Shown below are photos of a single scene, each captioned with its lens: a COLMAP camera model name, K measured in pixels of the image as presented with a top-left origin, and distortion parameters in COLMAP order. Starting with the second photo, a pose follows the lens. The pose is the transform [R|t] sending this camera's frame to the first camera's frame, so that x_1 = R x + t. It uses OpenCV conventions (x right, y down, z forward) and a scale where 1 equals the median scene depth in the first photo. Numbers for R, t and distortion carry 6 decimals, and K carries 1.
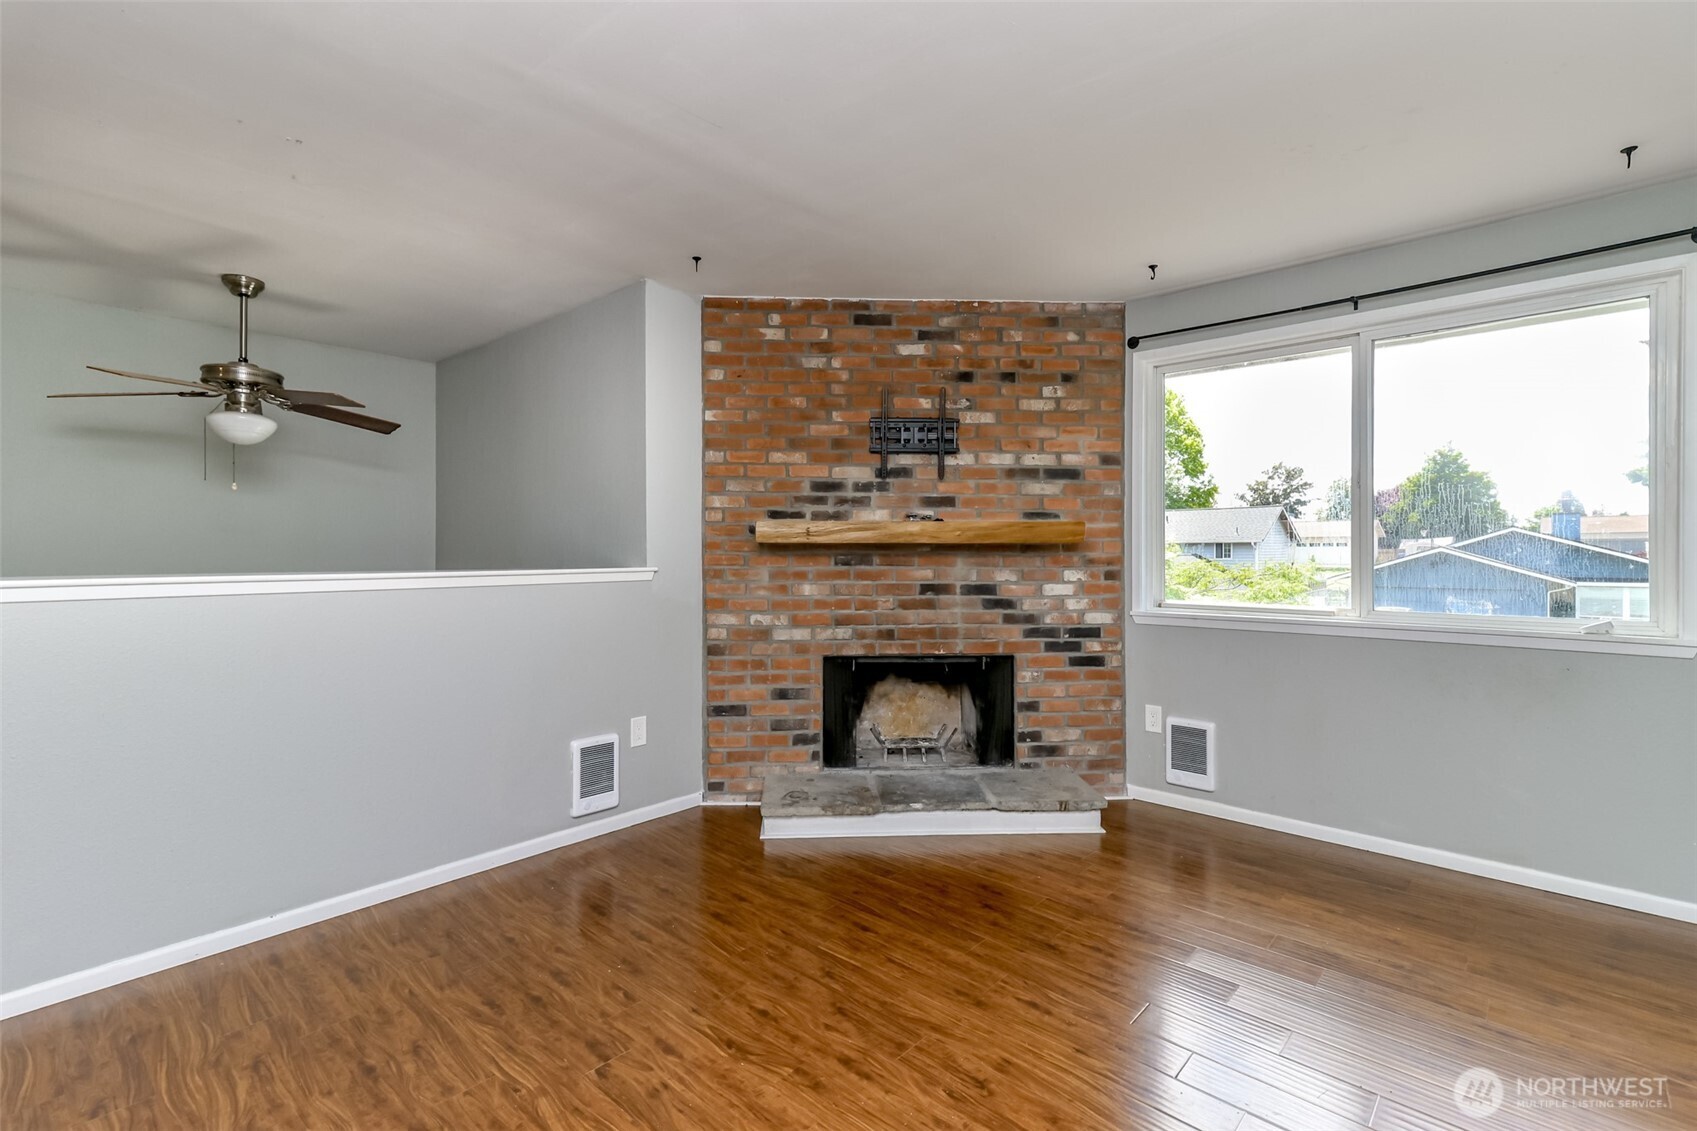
lens RADIAL K [[761.9, 0, 851.2], [0, 761.9, 554.9], [0, 0, 1]] dist [0.015995, -0.000893]
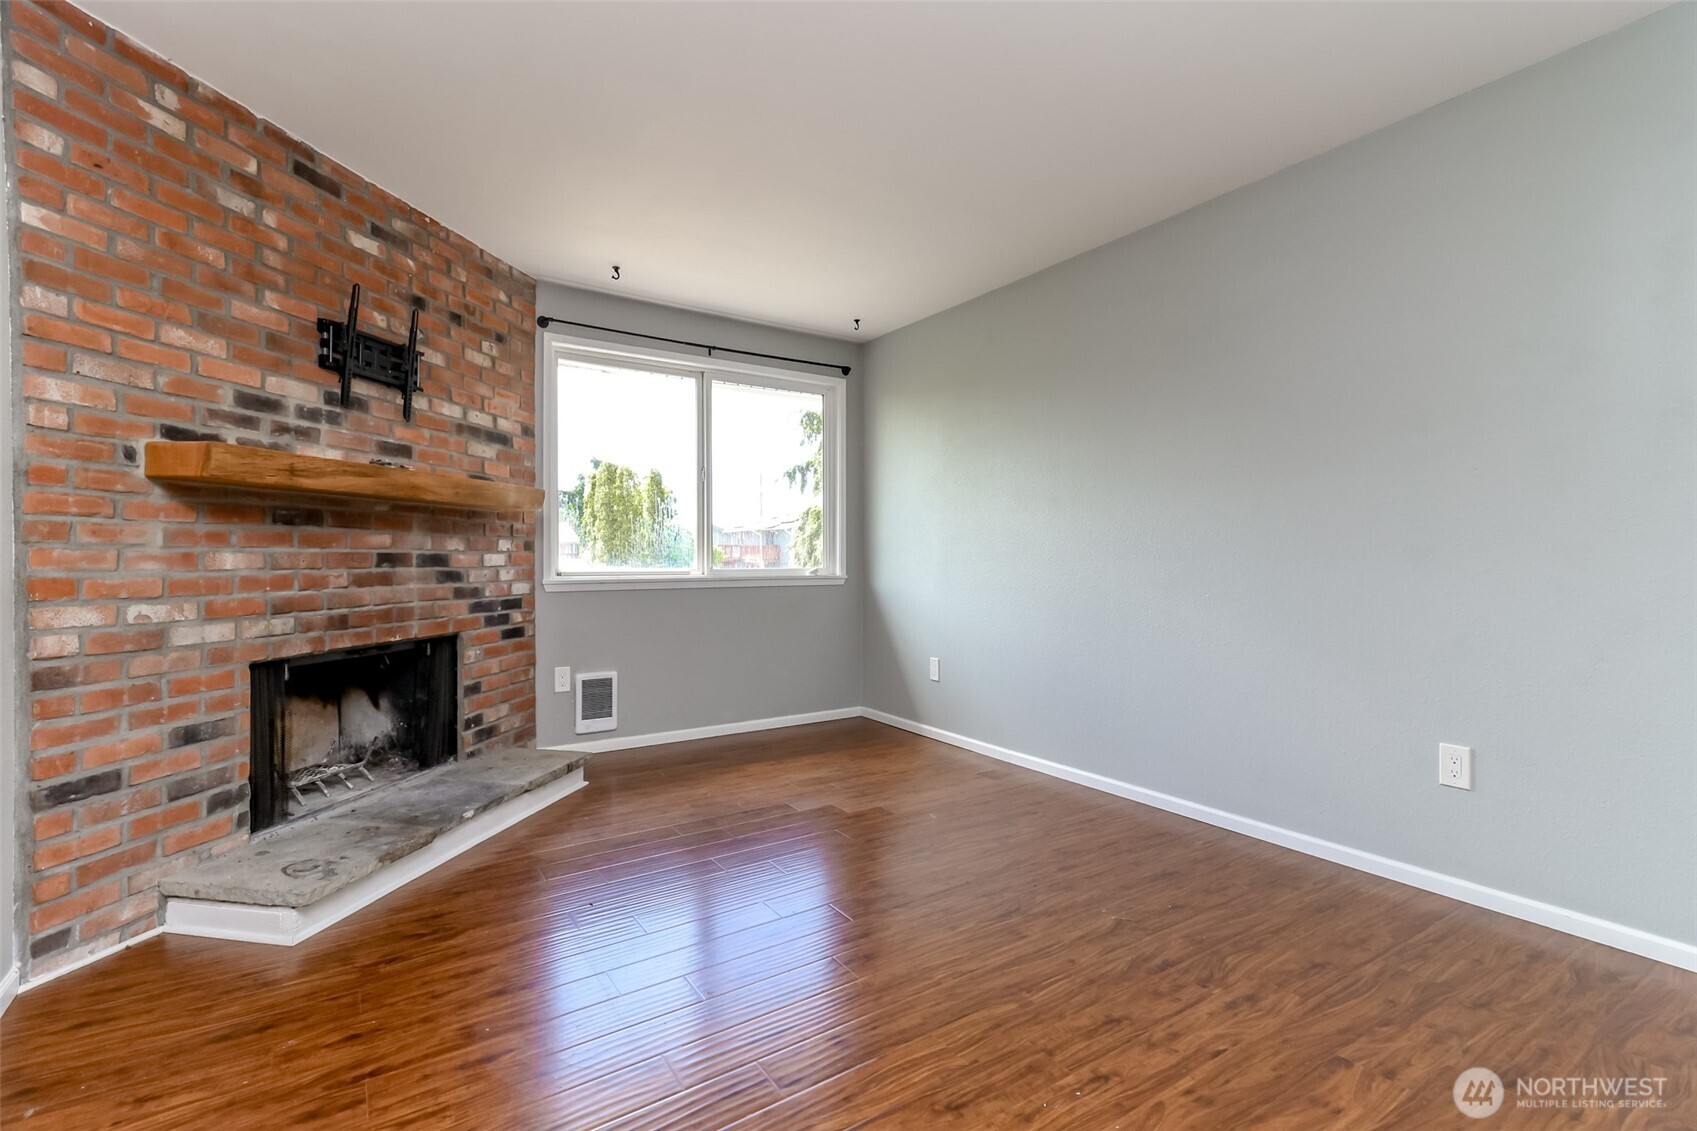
lens RADIAL K [[761.9, 0, 841.6], [0, 761.9, 564.7], [0, 0, 1]] dist [0.015995, -0.000893]
pose [[0.253977, -0.009324, 0.967165, -0.543007], [0.002051, 0.999956, 0.009102, 0.043997], [-0.967208, -0.000328, 0.253985, 0.348684]]
